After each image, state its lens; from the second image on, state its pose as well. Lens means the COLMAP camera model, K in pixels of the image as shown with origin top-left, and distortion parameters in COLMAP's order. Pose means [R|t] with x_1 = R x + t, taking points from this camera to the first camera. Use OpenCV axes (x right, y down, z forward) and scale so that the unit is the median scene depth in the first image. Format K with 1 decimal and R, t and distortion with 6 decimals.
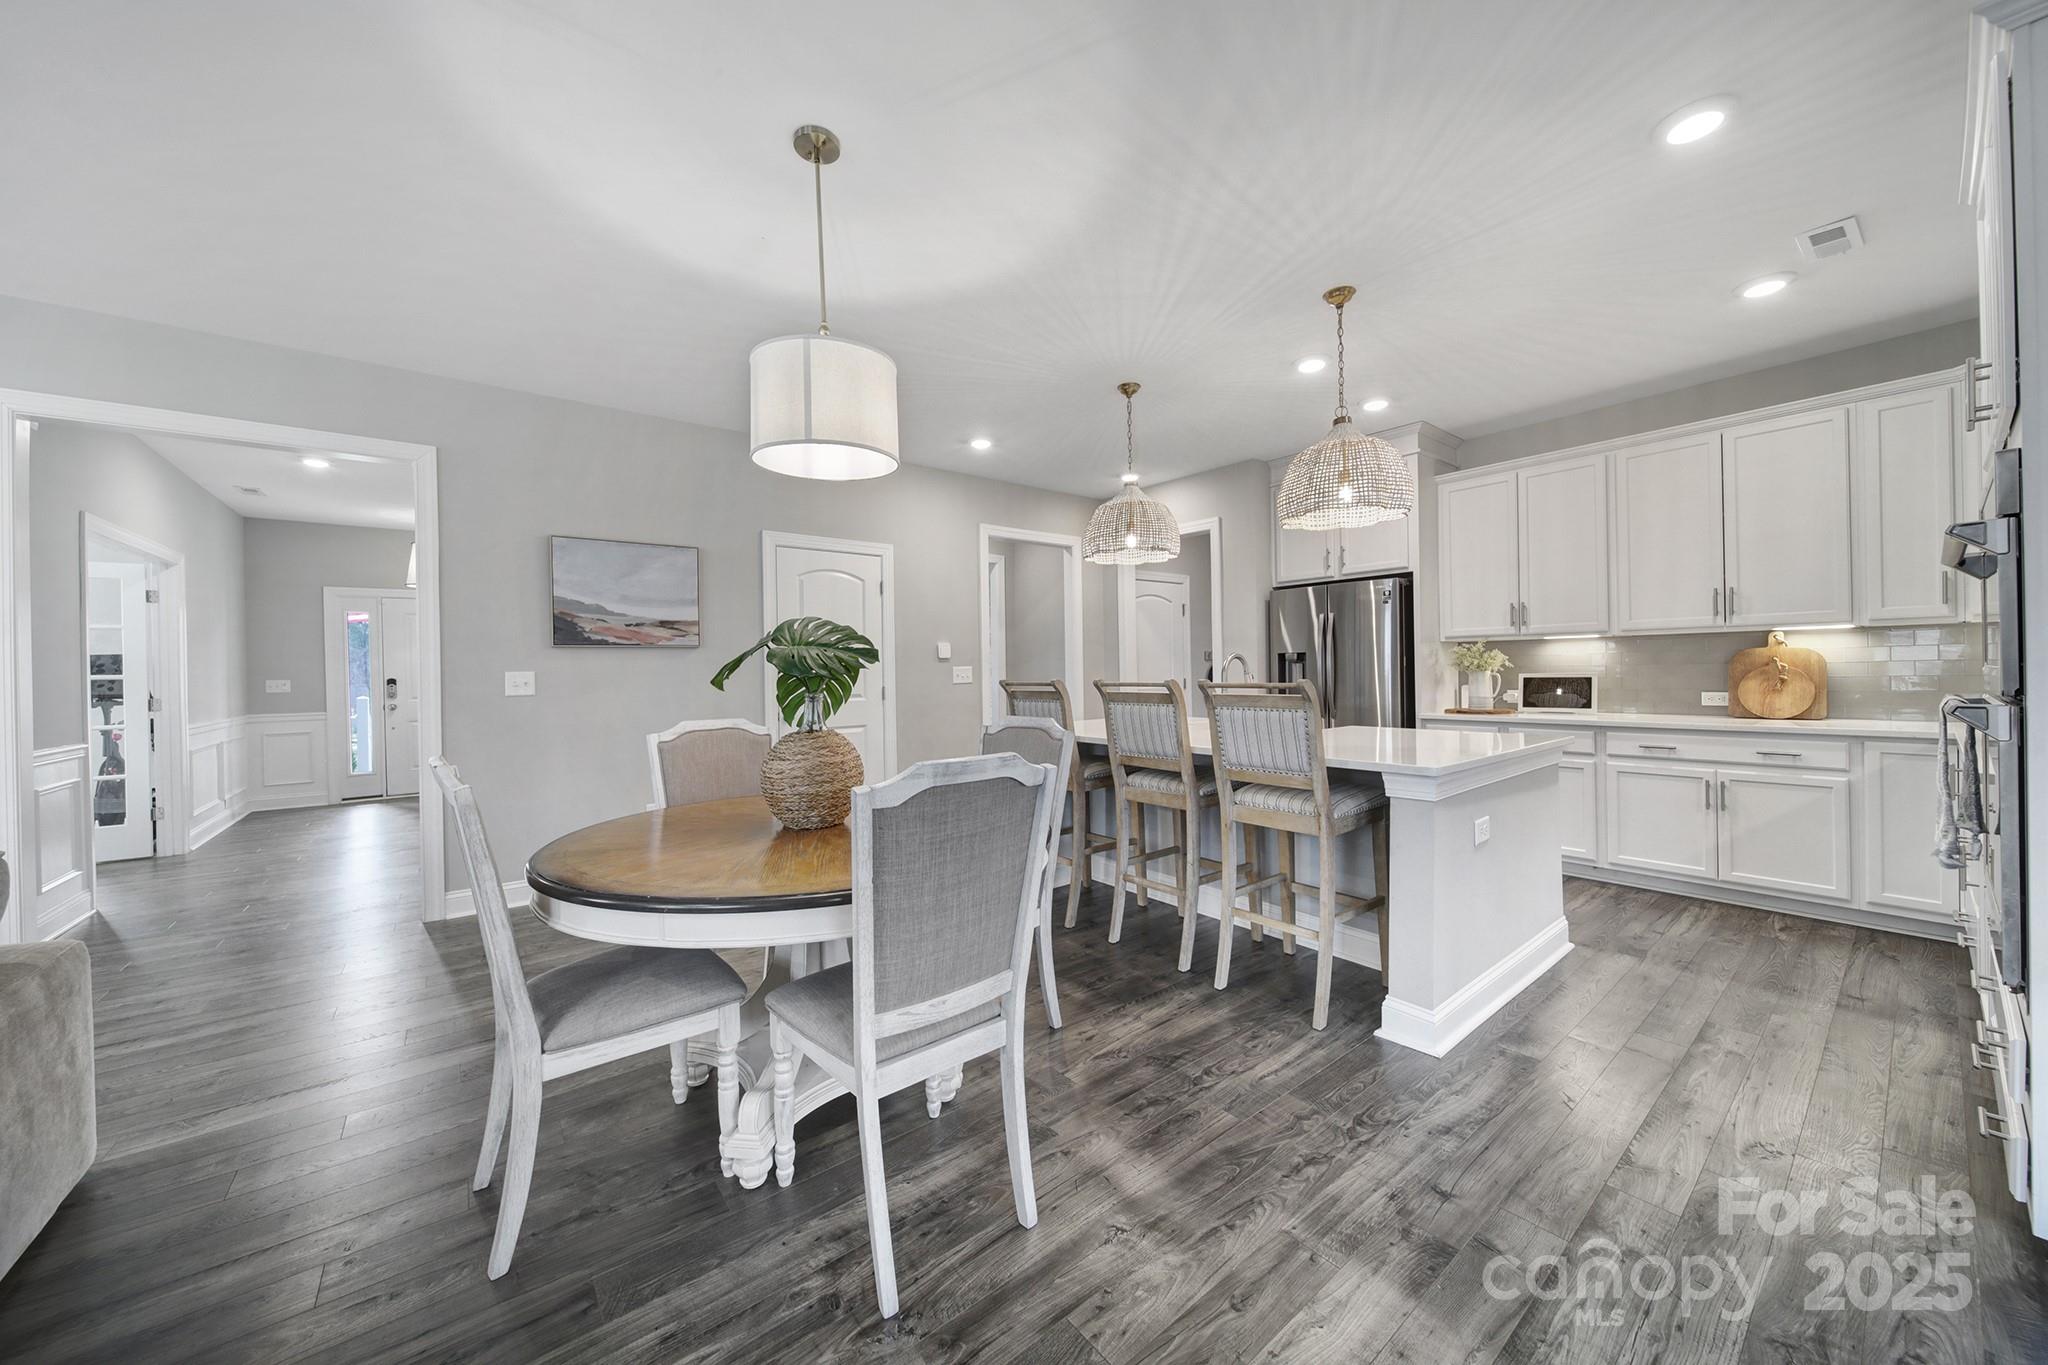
lens RADIAL K [[717.5, 0, 1018.5], [0, 717.5, 670.7], [0, 0, 1]] dist [-0.001059, -0.001217]
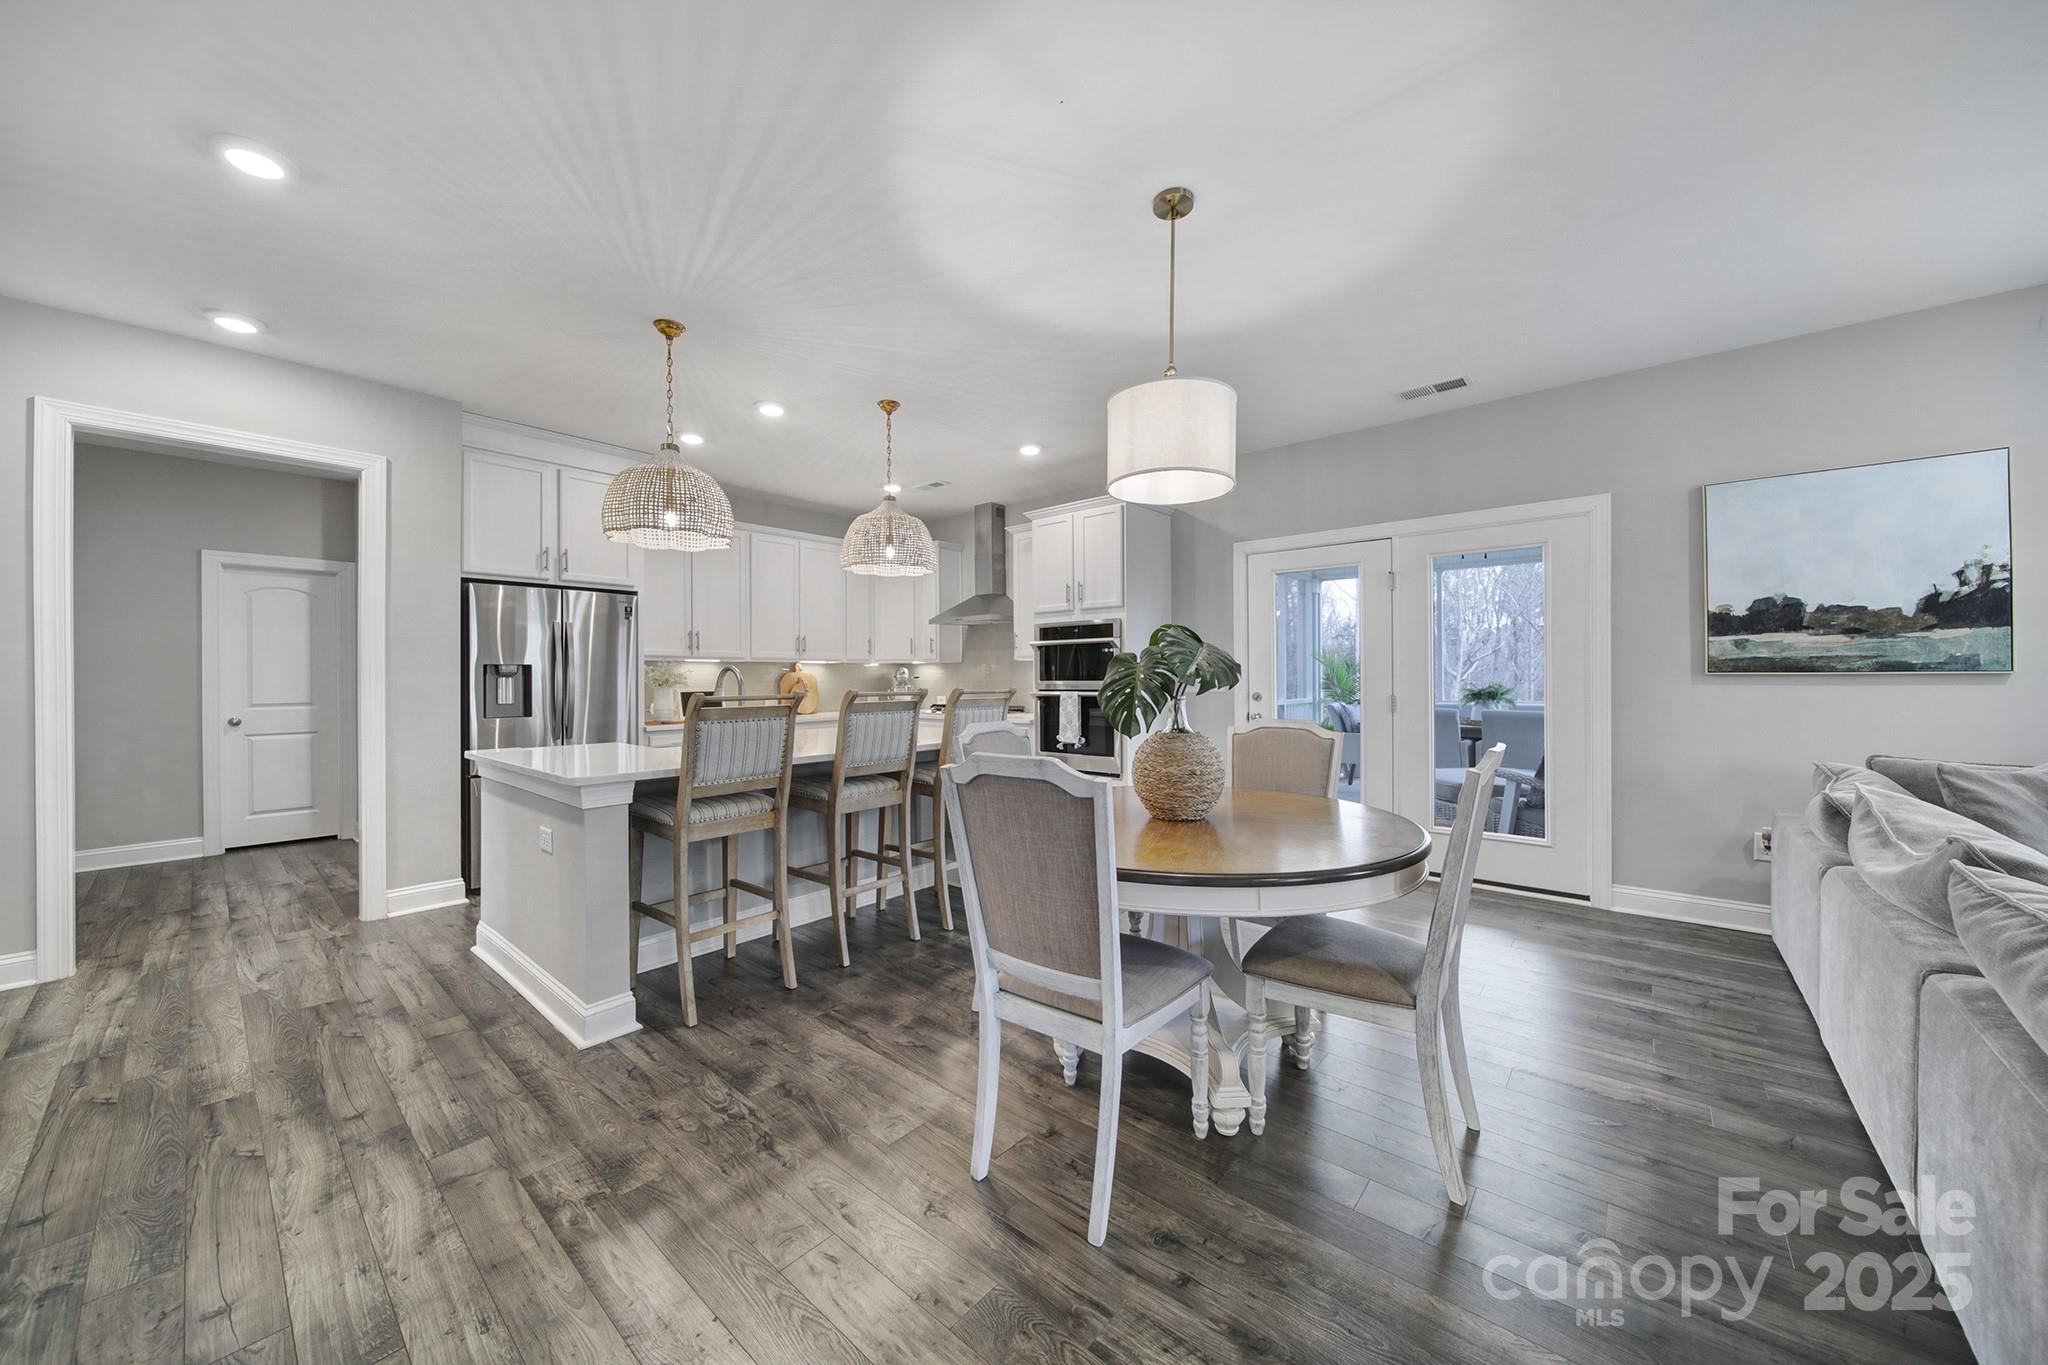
lens RADIAL K [[717.5, 0, 1023.0], [0, 717.5, 675.4], [0, 0, 1]] dist [-0.001059, -0.001217]
pose [[-0.189563, 0.018473, 0.981695, -0.699746], [0.008826, 0.999815, -0.017110, 0.008786], [-0.981829, 0.005421, -0.189691, 0.770546]]
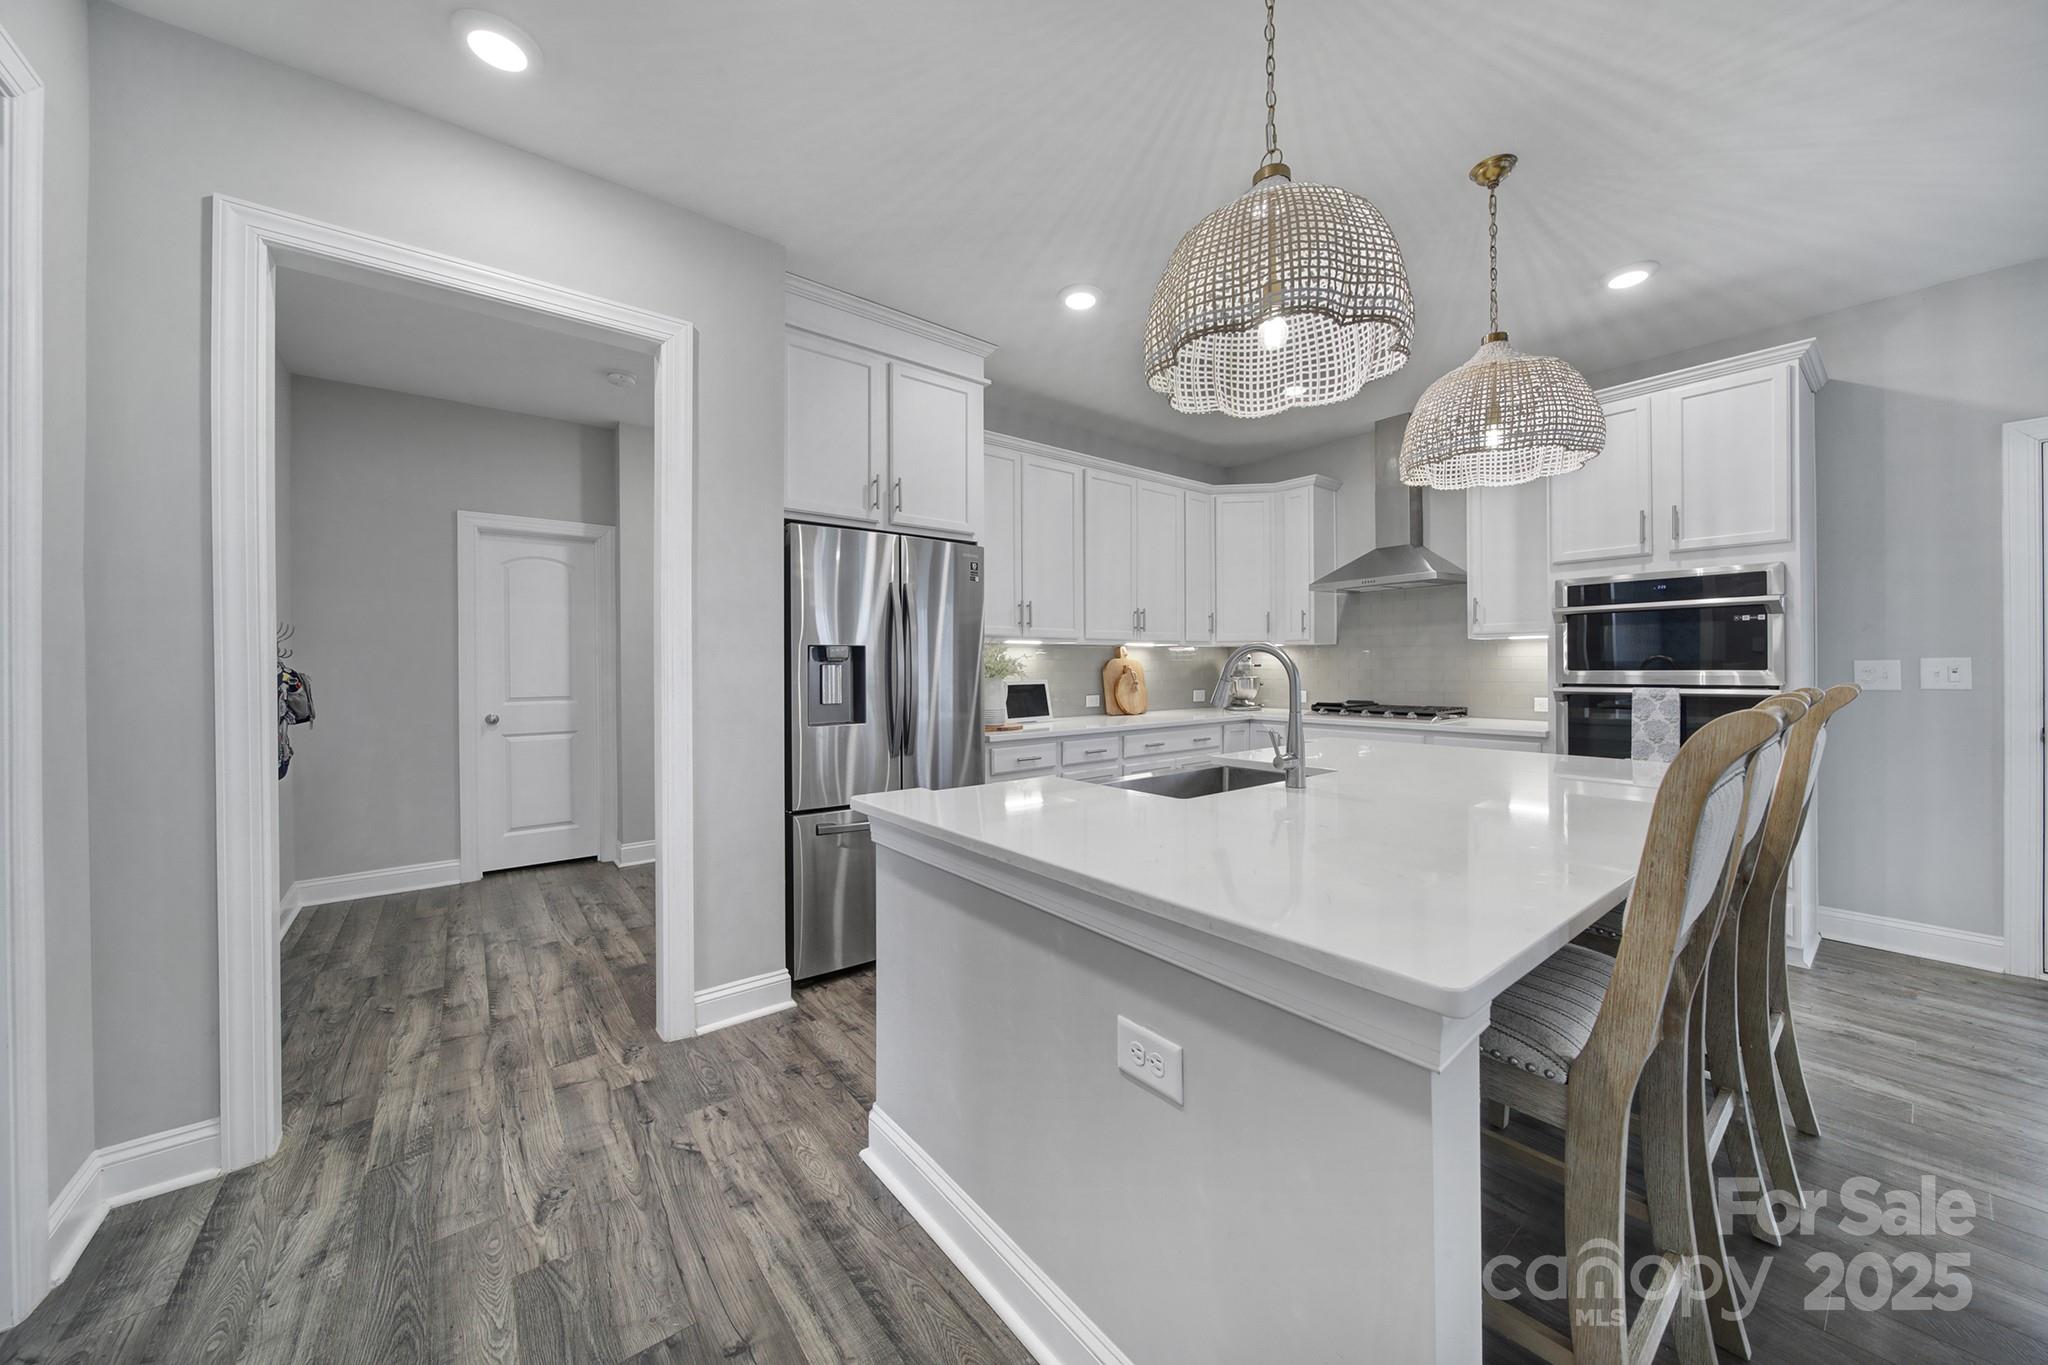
lens RADIAL K [[717.5, 0, 1025.1], [0, 717.5, 666.6], [0, 0, 1]] dist [-0.001059, -0.001217]
pose [[-0.000356, 0.015953, 0.999873, -0.221442], [0.006913, 0.999849, -0.015950, 0.001339], [-0.999976, 0.006906, -0.000466, 1.135927]]
